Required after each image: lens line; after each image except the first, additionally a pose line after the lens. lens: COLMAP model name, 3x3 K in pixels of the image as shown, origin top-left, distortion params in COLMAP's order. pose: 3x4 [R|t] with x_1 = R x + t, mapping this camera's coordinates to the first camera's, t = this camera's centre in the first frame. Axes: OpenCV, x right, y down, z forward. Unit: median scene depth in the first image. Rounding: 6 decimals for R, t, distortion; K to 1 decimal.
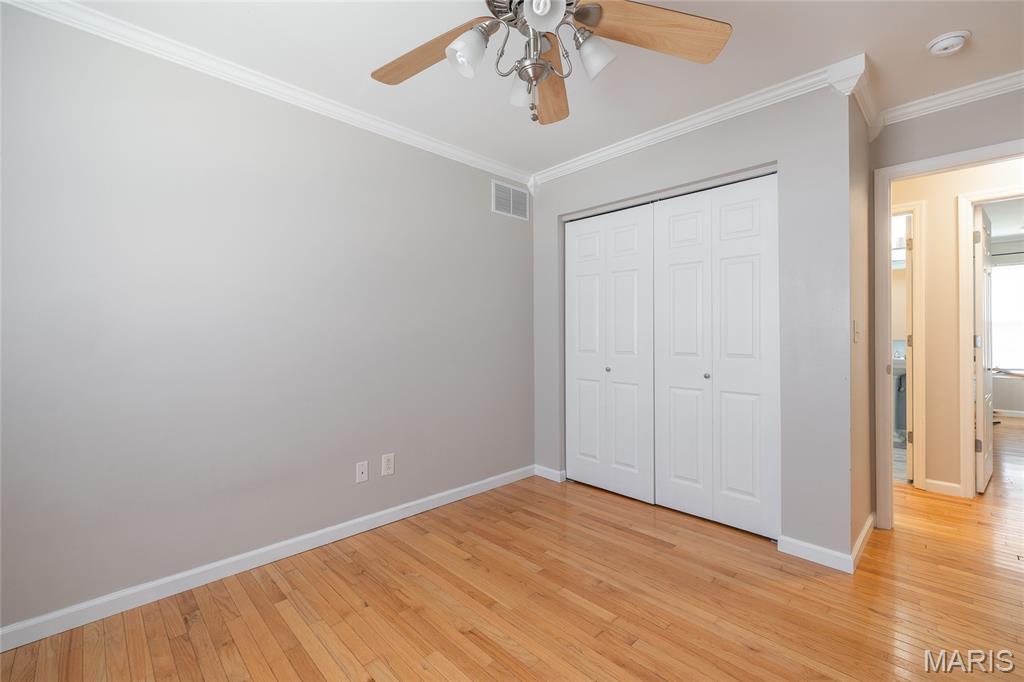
lens RADIAL K [[432.0, 0, 517.6], [0, 432.0, 332.0], [0, 0, 1]] dist [0.000661, 0.000129]
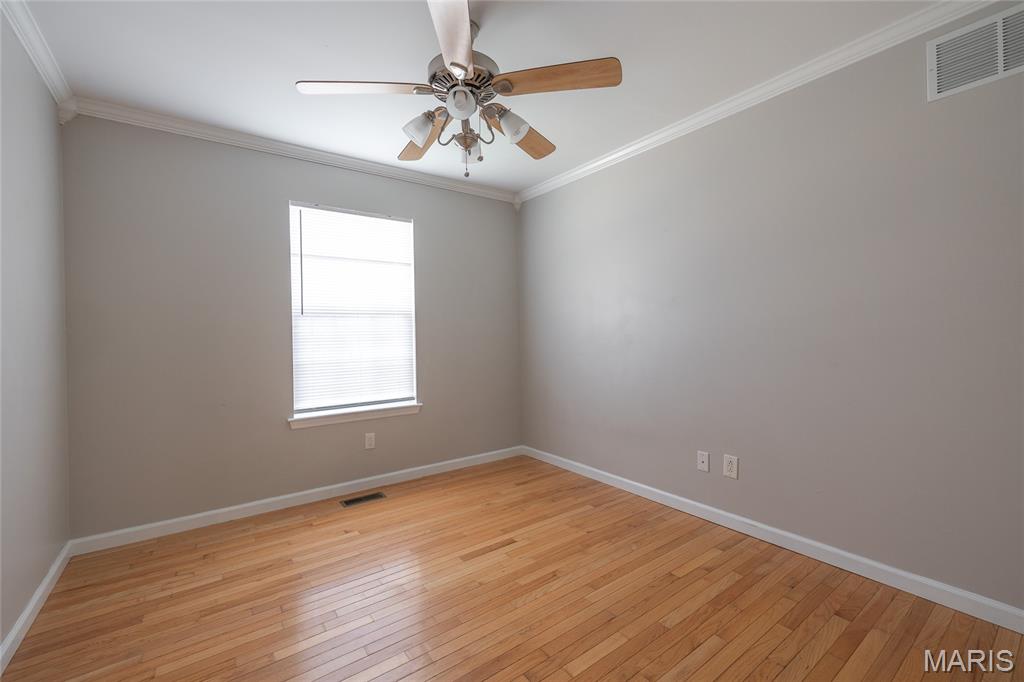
lens RADIAL K [[432.0, 0, 518.0], [0, 432.0, 334.9], [0, 0, 1]] dist [0.000661, 0.000129]
pose [[-0.140255, 0.008297, -0.990081, 0.782039], [0.021769, 0.999749, 0.005294, 0.006194], [0.989876, -0.020810, -0.140400, 0.766358]]
